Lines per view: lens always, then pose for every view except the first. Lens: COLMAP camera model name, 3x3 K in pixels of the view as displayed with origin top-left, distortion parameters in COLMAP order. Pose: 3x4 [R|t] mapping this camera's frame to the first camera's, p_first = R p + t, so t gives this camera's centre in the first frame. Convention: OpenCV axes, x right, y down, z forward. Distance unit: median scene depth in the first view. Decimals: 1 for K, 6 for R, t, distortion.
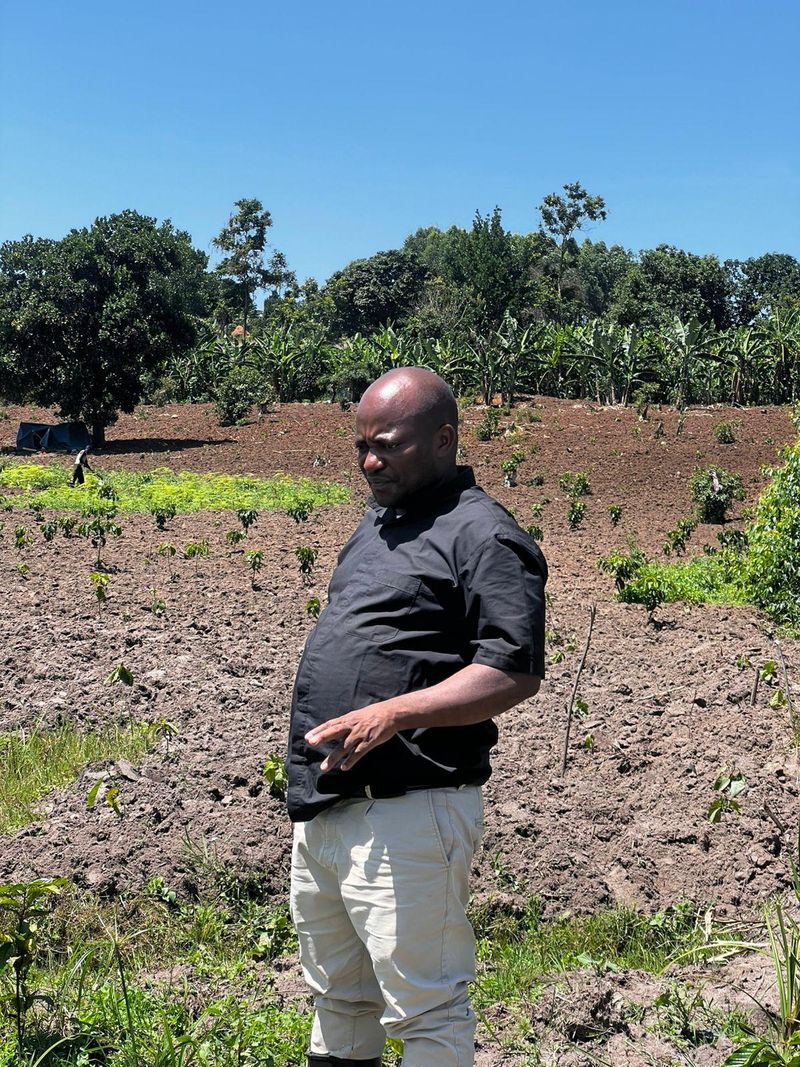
lens RADIAL K [[2377.4, 0, 401.8], [0, 2377.4, 560.2], [0, 0, 1]] dist [-0.159234, 4.788782]
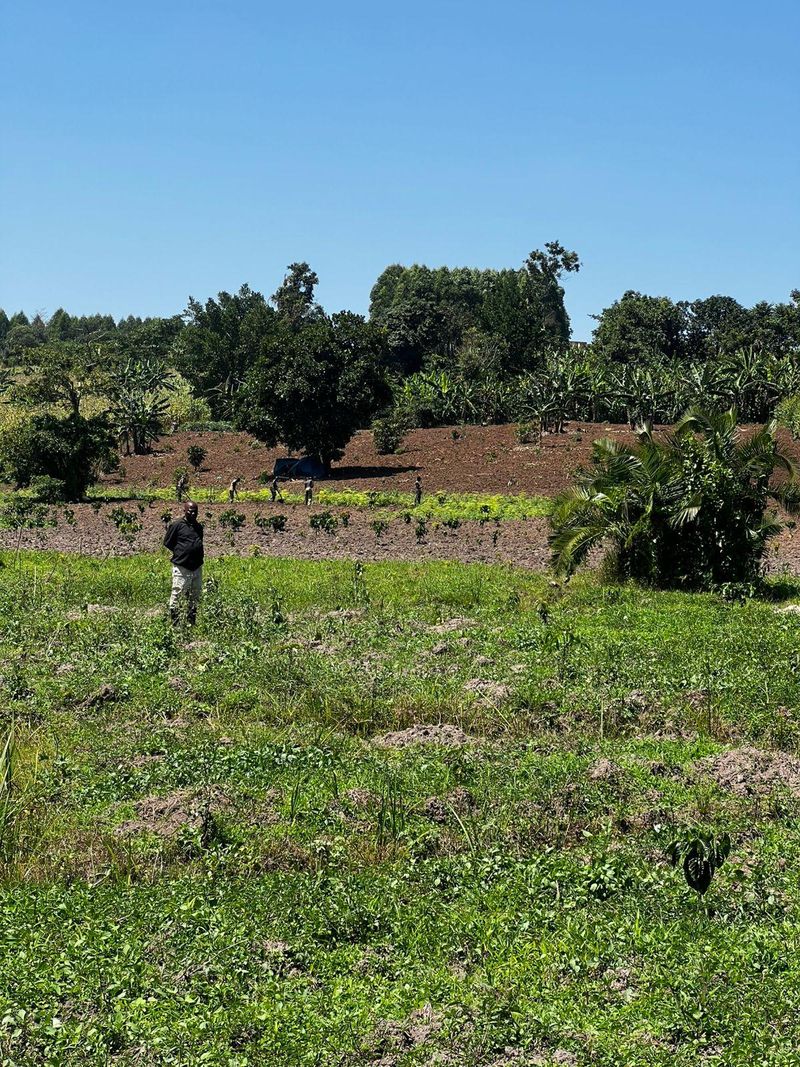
lens RADIAL K [[2388.7, 0, 400.0], [0, 2388.7, 533.5], [0, 0, 1]] dist [-0.822620, 22.769935]
pose [[0.997656, -0.028452, 0.062232, -0.107126], [0.029017, 0.999545, -0.008188, 0.000727], [-0.061970, 0.009974, 0.998028, -0.270247]]
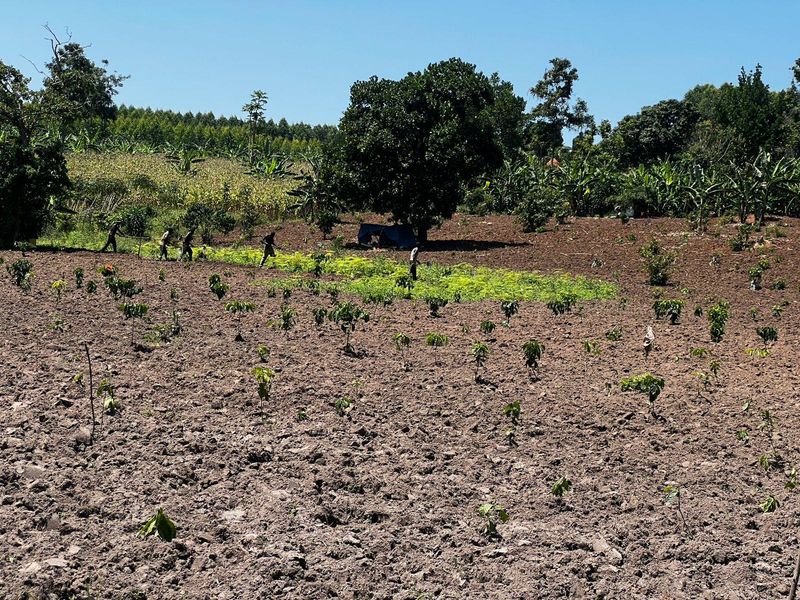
lens RADIAL K [[1782.5, 0, 400.0], [0, 1782.5, 300.0], [0, 0, 1]] dist [-0.159234, 4.788782]
pose [[0.987344, 0.038118, -0.153945, 0.003825], [-0.041248, 0.999001, -0.017185, -0.001508], [0.153137, 0.023317, 0.987930, 0.044671]]
